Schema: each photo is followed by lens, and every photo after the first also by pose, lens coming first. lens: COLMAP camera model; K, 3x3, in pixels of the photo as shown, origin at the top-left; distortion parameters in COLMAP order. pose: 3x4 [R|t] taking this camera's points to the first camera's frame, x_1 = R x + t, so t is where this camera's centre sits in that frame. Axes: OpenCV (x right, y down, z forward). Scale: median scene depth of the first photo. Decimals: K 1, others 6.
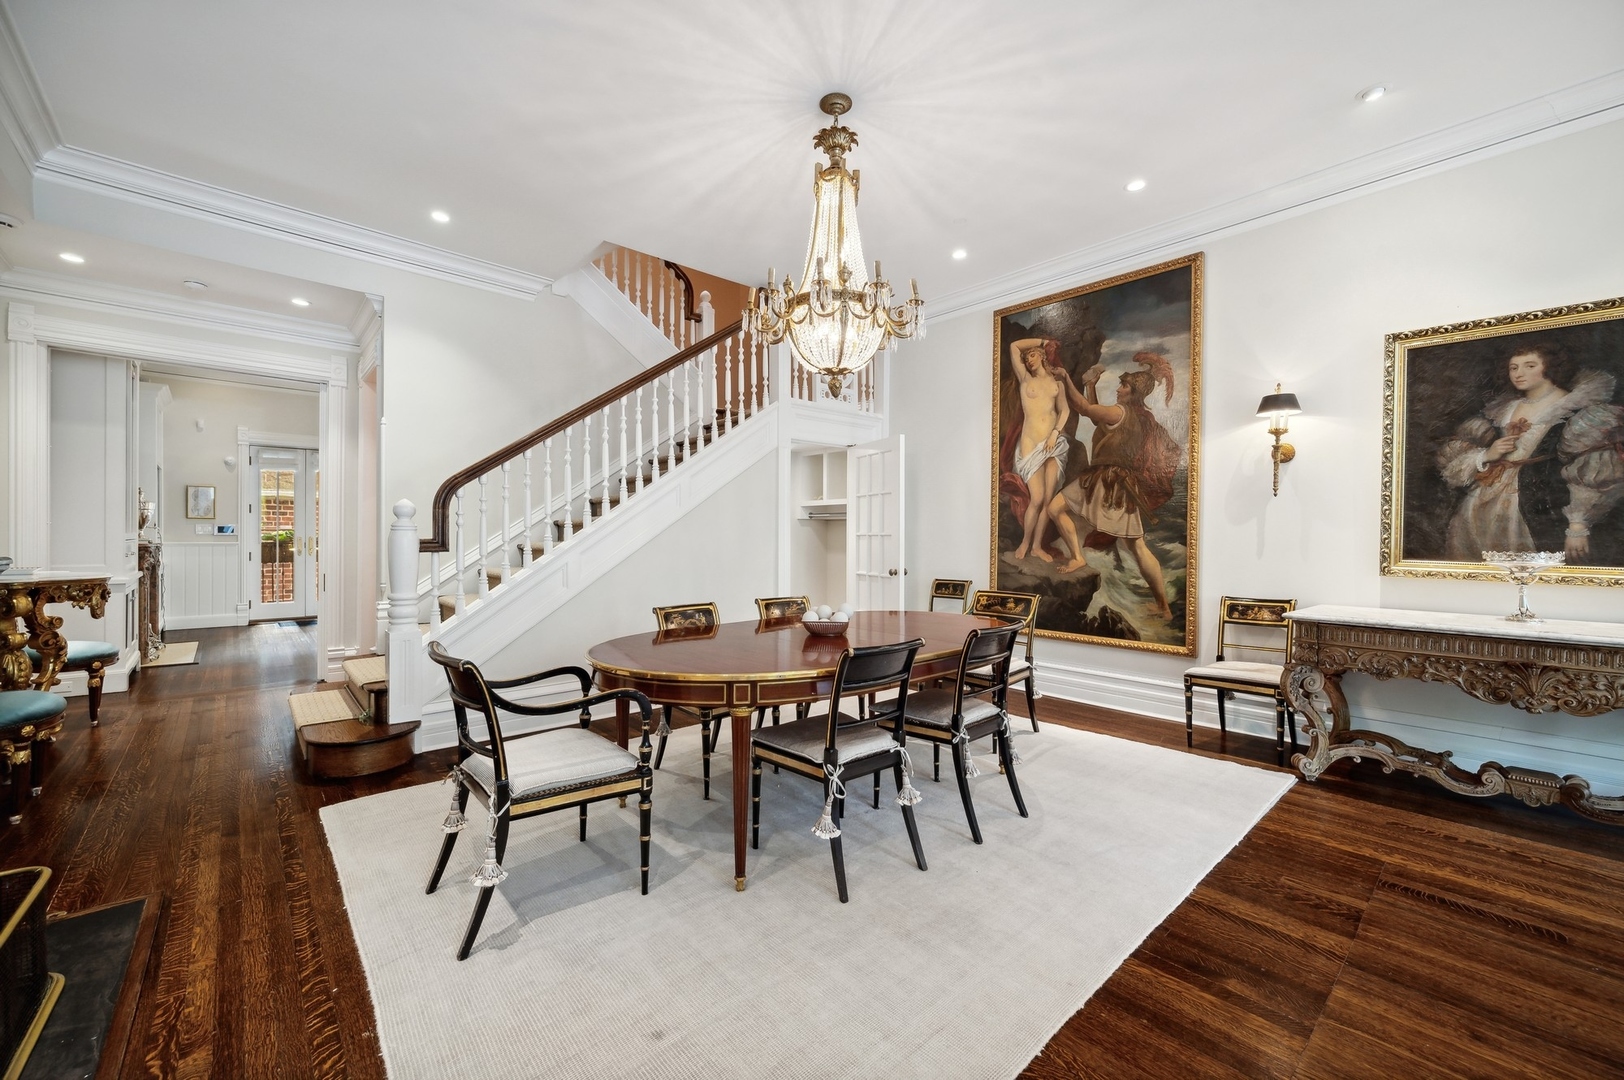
lens RADIAL K [[647.8, 0, 803.5], [0, 647.8, 541.4], [0, 0, 1]] dist [-0.000473, -0.000024]
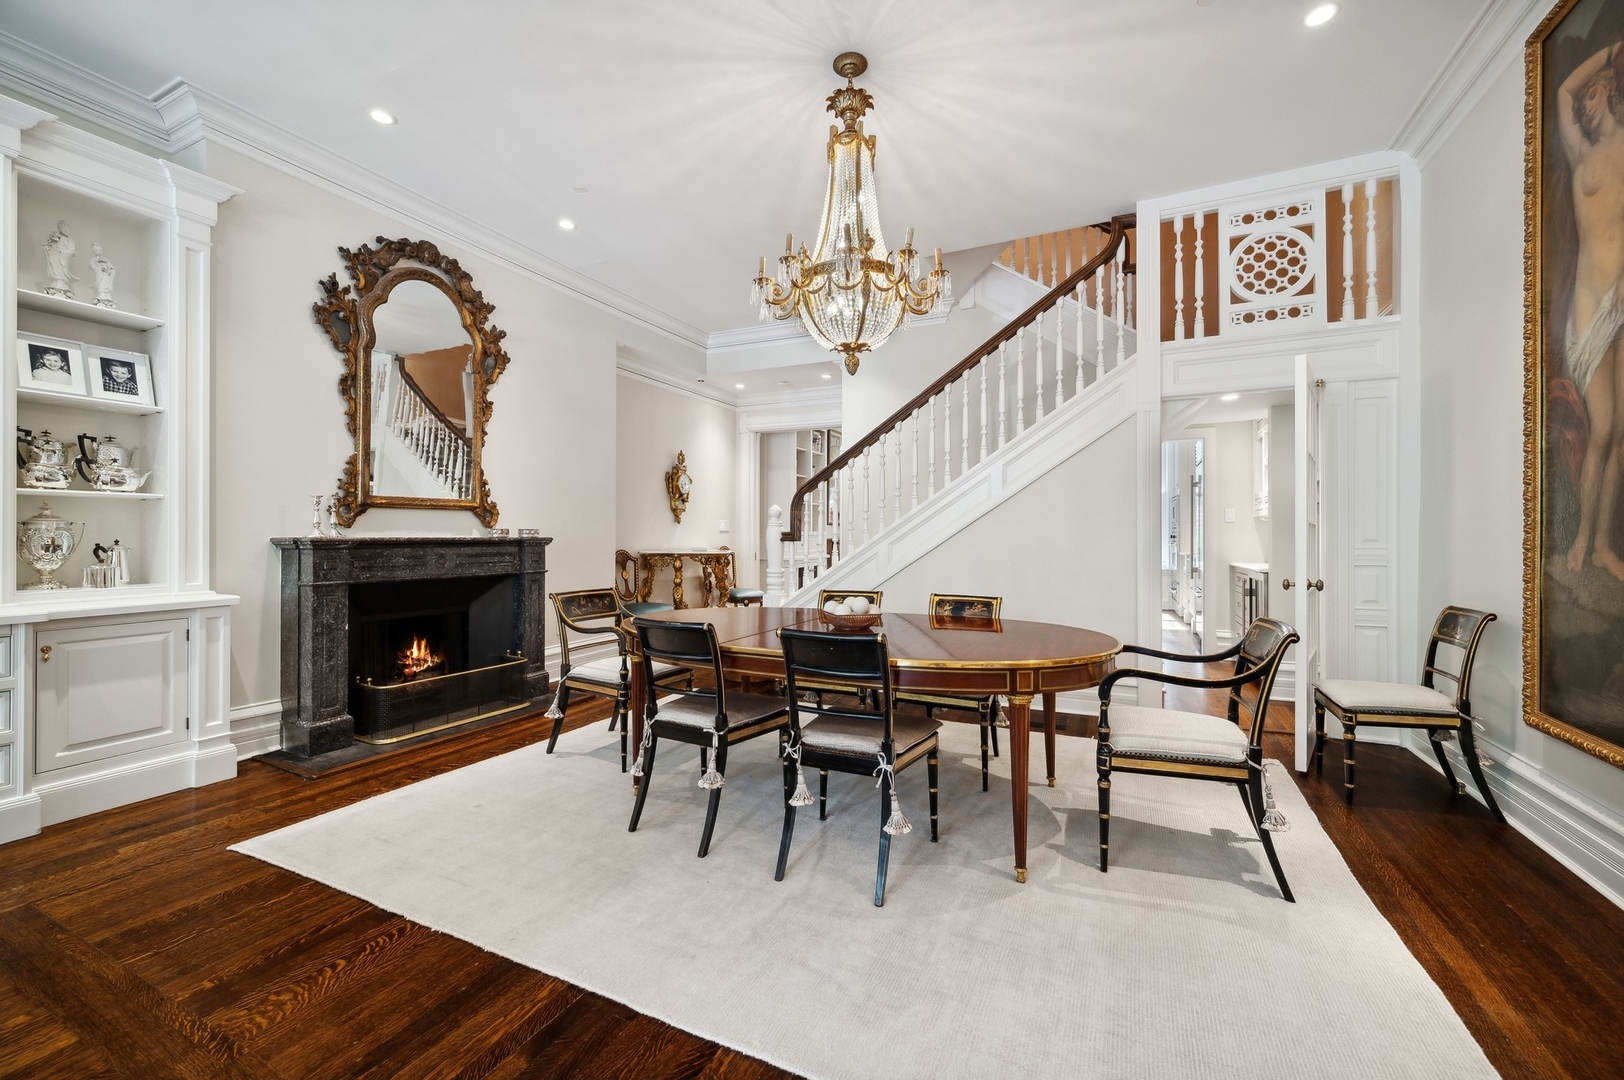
lens RADIAL K [[647.8, 0, 805.6], [0, 647.8, 538.7], [0, 0, 1]] dist [-0.000473, -0.000024]
pose [[0.382044, 0.000004, -0.924144, 0.611852], [-0.008092, 0.999962, -0.003340, 0.011836], [0.924109, 0.008754, 0.382029, 0.402031]]
